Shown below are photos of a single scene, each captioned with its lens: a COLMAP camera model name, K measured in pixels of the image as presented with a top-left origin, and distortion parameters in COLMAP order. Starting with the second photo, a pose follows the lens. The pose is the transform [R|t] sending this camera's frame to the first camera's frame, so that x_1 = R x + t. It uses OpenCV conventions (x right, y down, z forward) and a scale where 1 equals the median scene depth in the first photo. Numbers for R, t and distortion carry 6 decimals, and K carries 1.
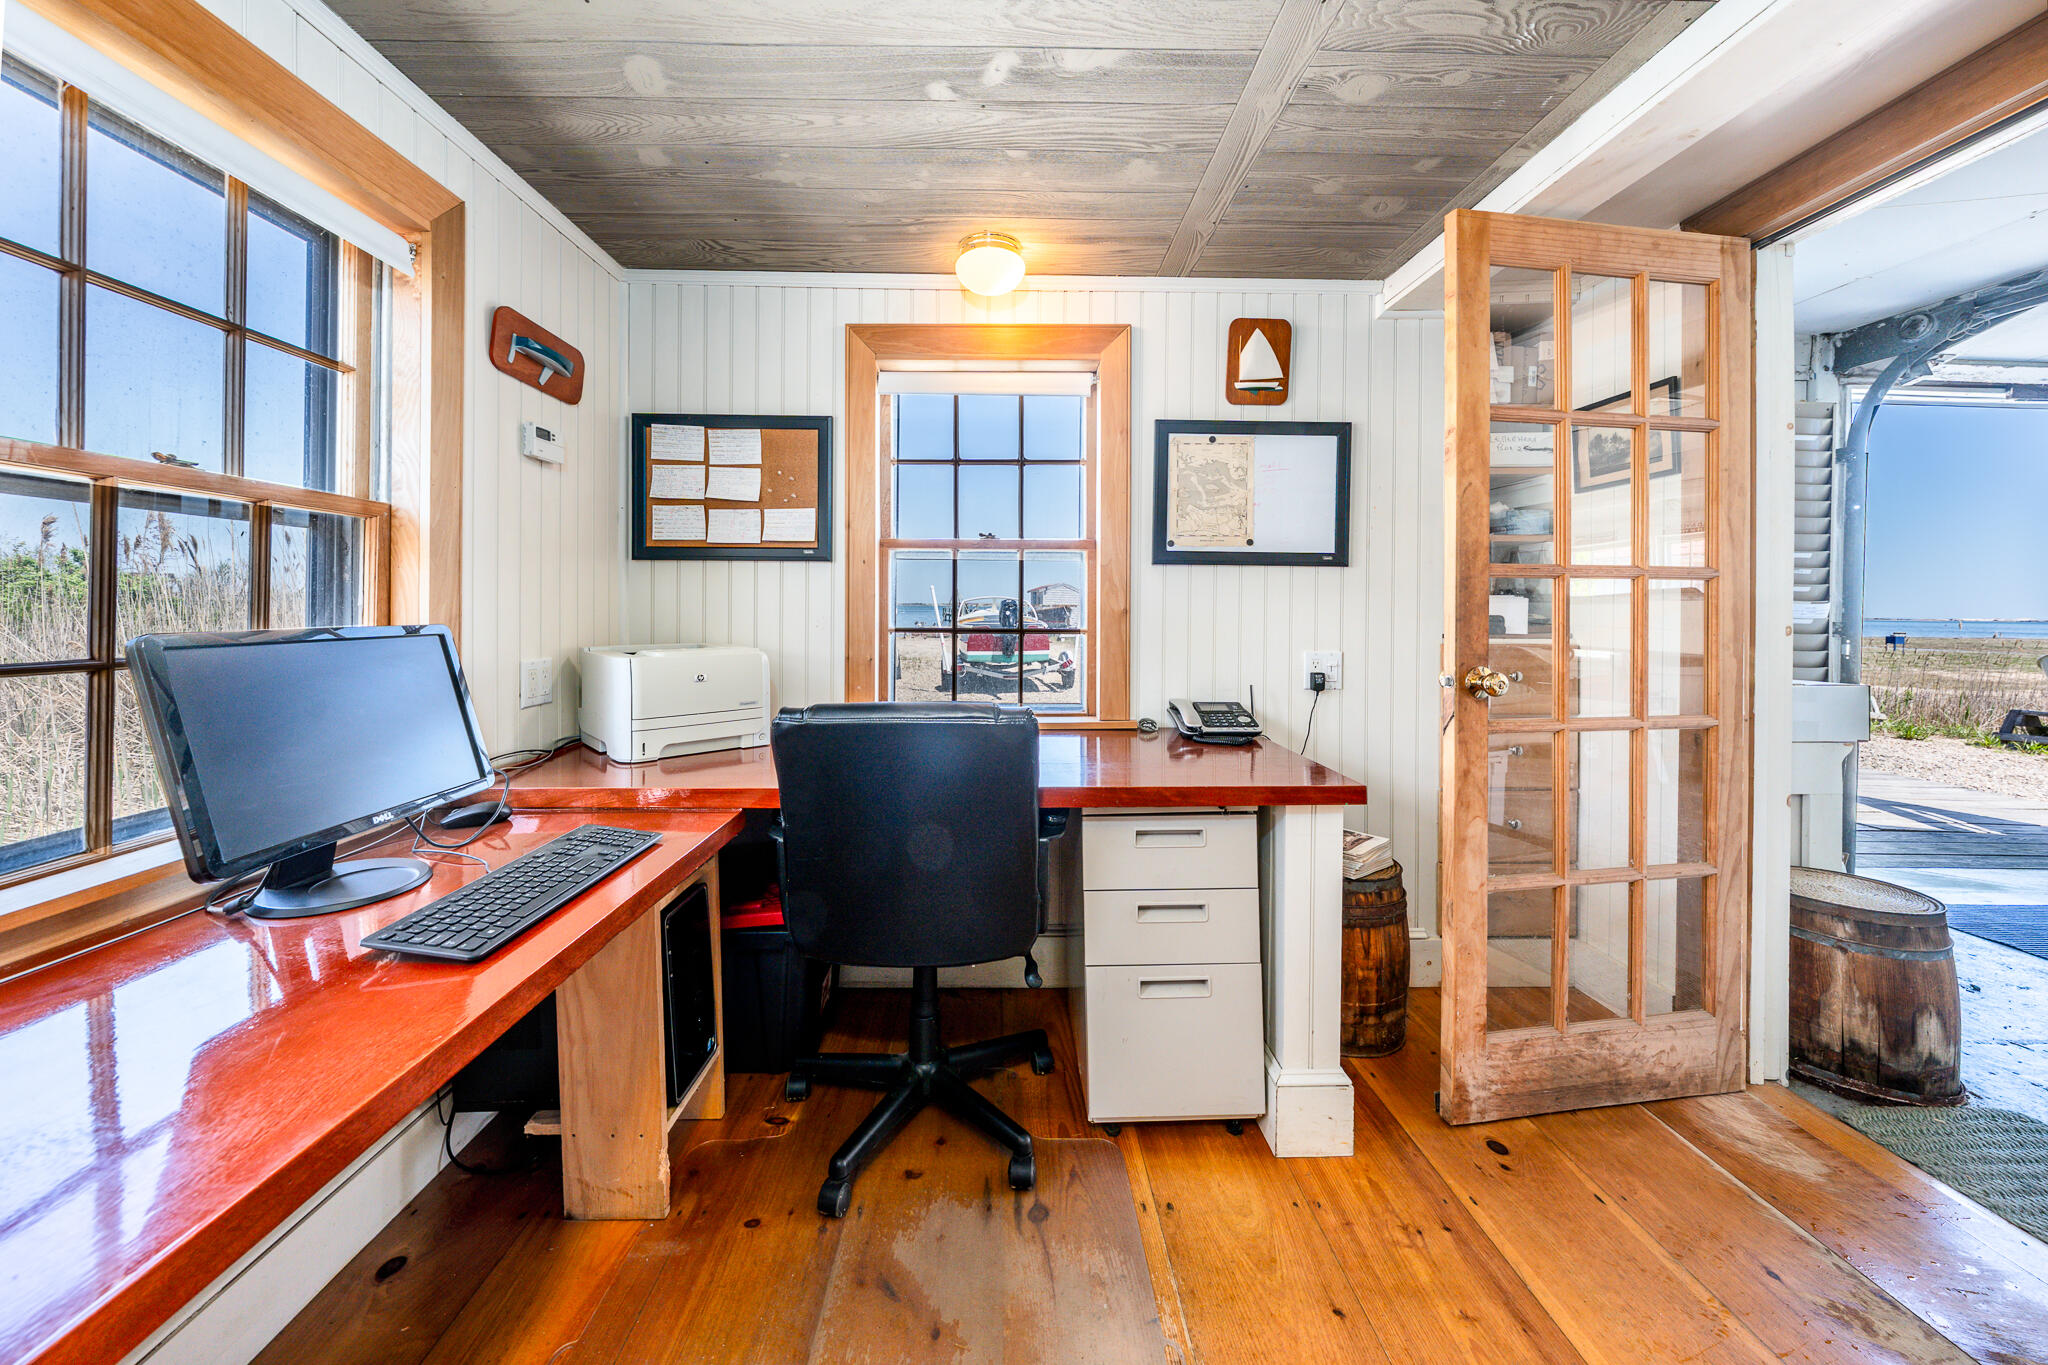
lens RADIAL K [[746.2, 0, 1026.8], [0, 746.2, 606.2], [0, 0, 1]] dist [0.001345, -0.000090]
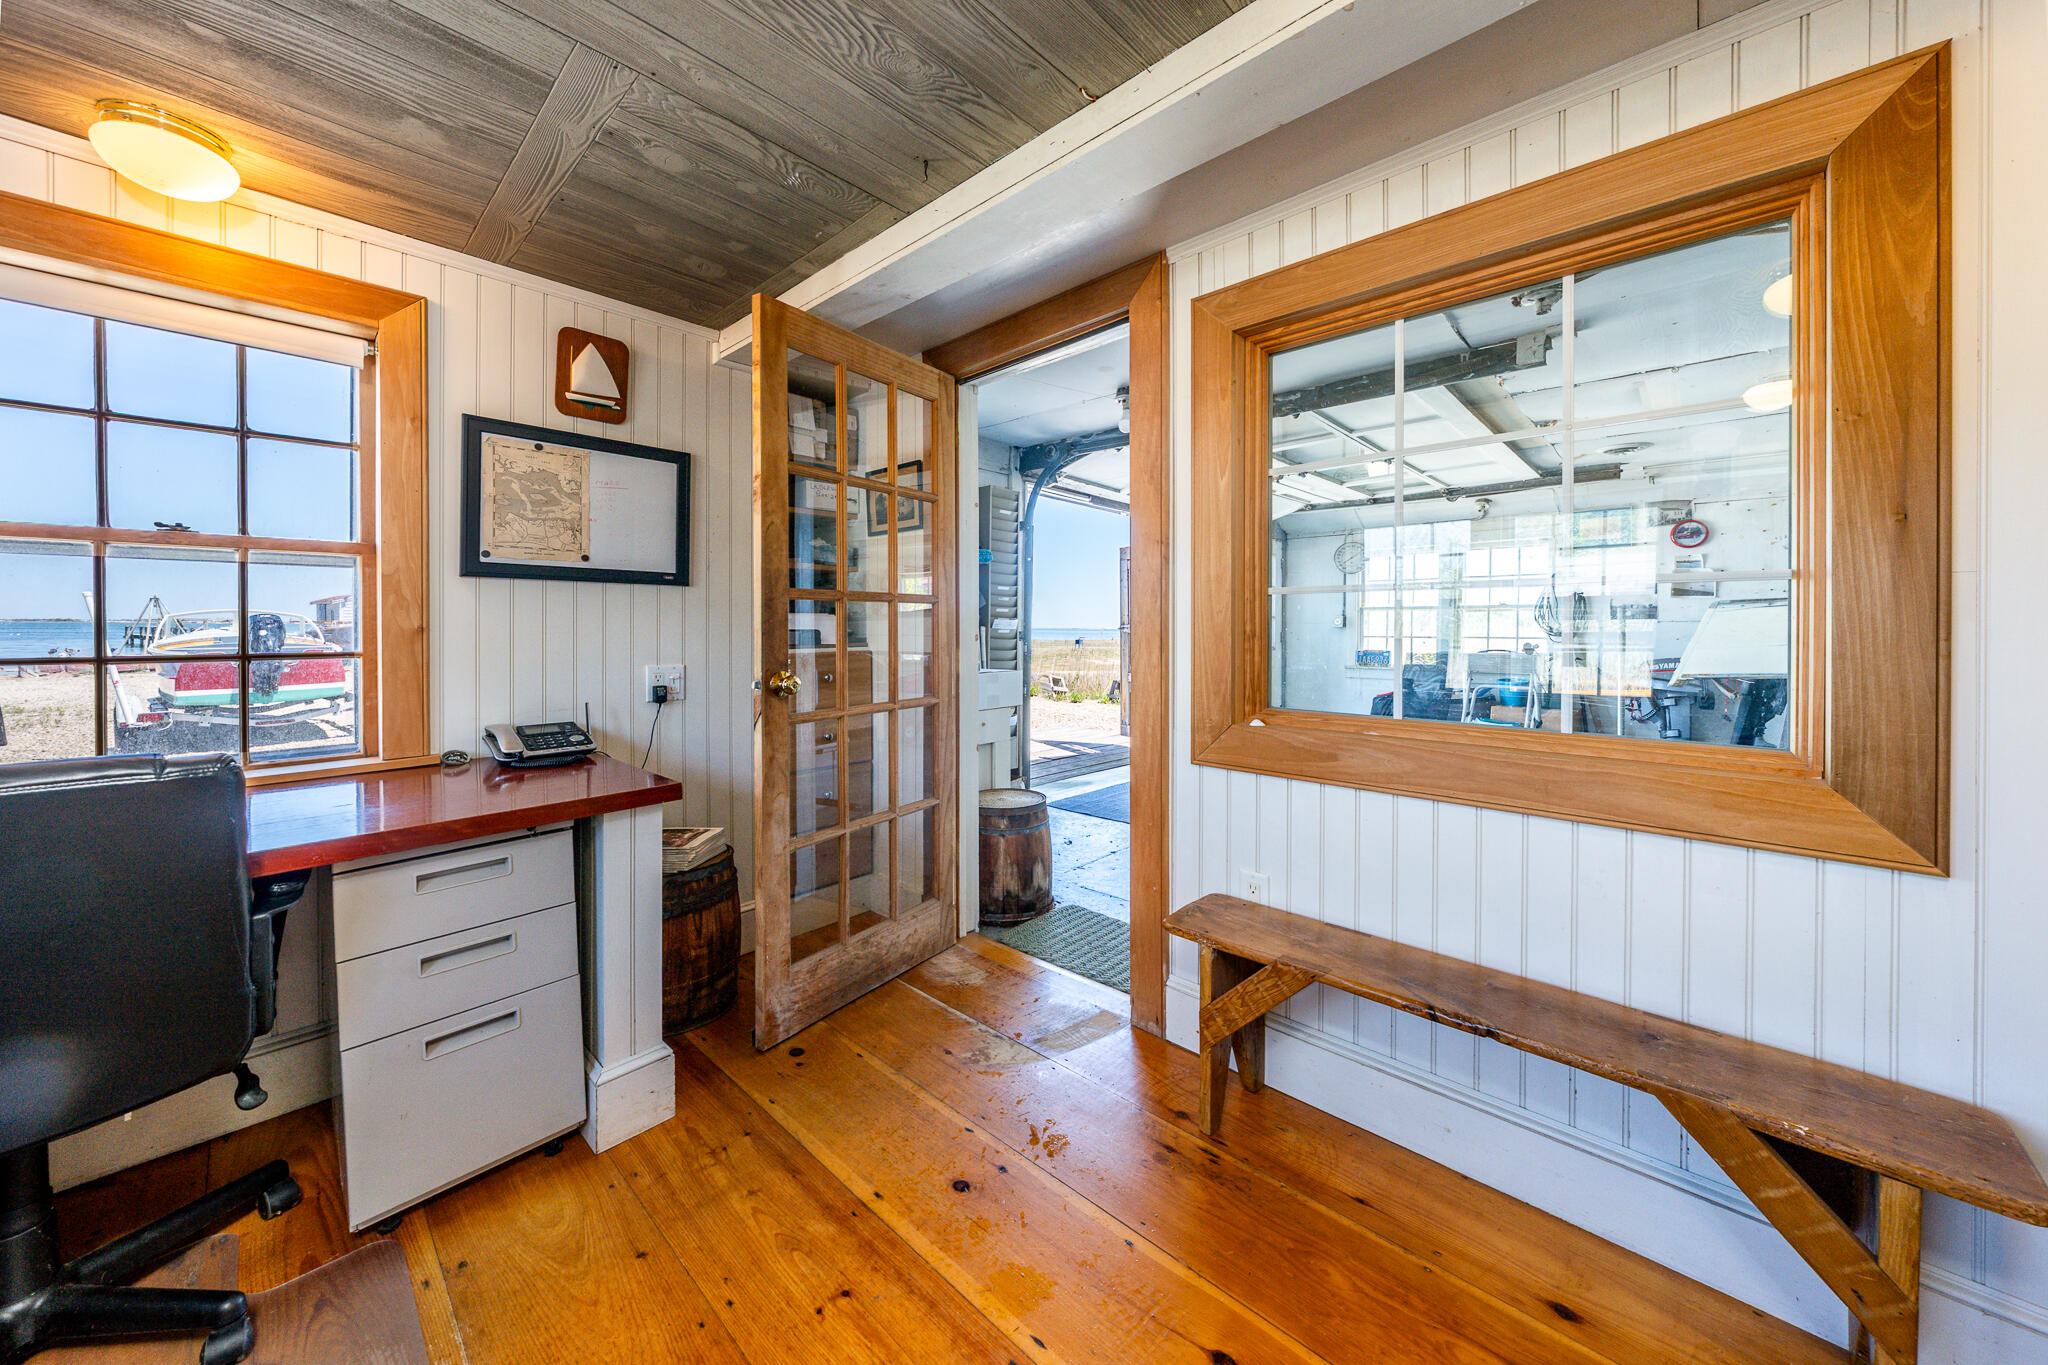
lens RADIAL K [[710.5, 0, 1037.8], [0, 710.5, 626.8], [0, 0, 1]] dist [-0.004972, 0.000060]
pose [[0.692990, -0.008192, 0.720901, 0.050081], [0.003398, 0.999961, 0.008097, -0.000564], [-0.720939, -0.003162, 0.692991, -0.106801]]
